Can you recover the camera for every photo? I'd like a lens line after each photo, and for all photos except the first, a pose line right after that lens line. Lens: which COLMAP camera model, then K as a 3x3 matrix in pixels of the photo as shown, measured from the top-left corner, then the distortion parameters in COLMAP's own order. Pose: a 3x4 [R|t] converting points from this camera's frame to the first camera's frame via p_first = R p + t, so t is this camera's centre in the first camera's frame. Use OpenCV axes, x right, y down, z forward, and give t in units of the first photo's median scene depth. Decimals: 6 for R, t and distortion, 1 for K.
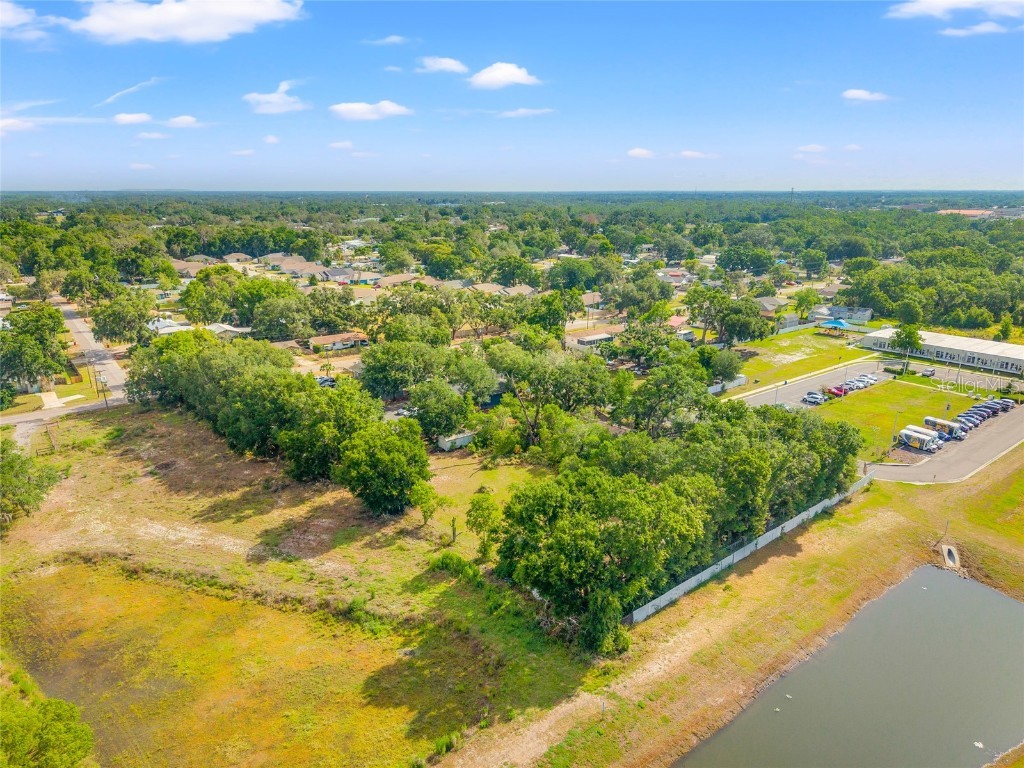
lens RADIAL K [[687.3, 0, 512.0], [0, 687.3, 384.0], [0, 0, 1]] dist [0.029227, -0.022757]
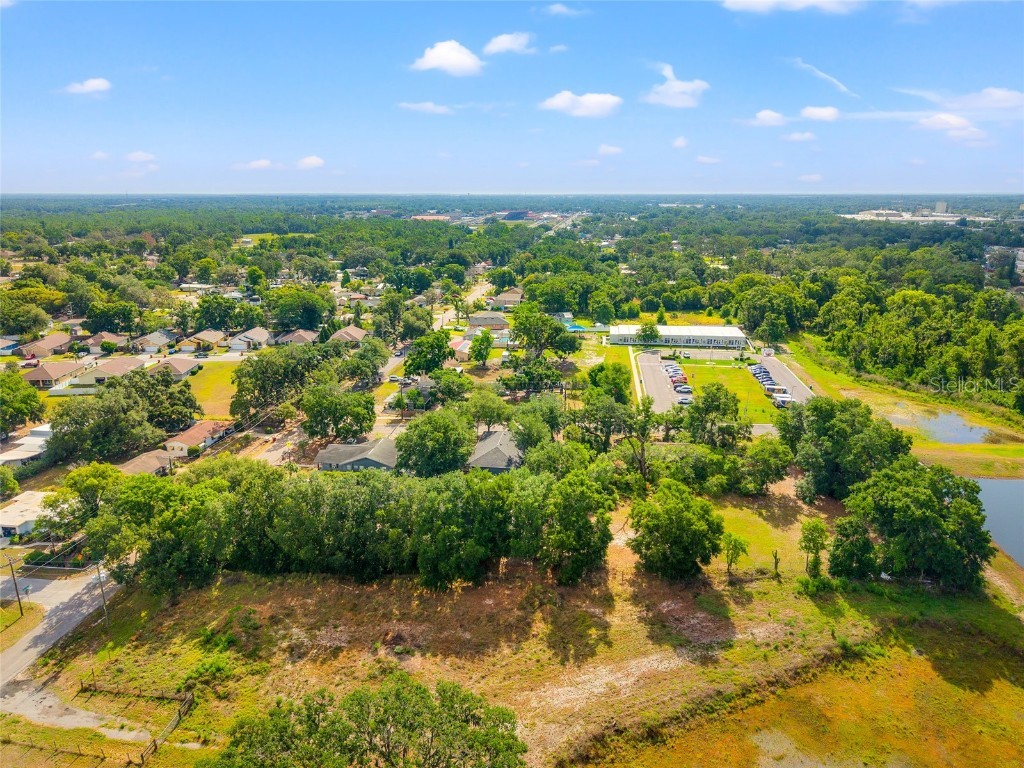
lens RADIAL K [[687.3, 0, 512.0], [0, 687.3, 384.0], [0, 0, 1]] dist [0.029227, -0.022757]
pose [[0.719667, -0.187550, 0.668509, -1.126694], [0.189748, 0.979300, 0.070474, -0.241071], [-0.667889, 0.076131, 0.740357, 0.432824]]
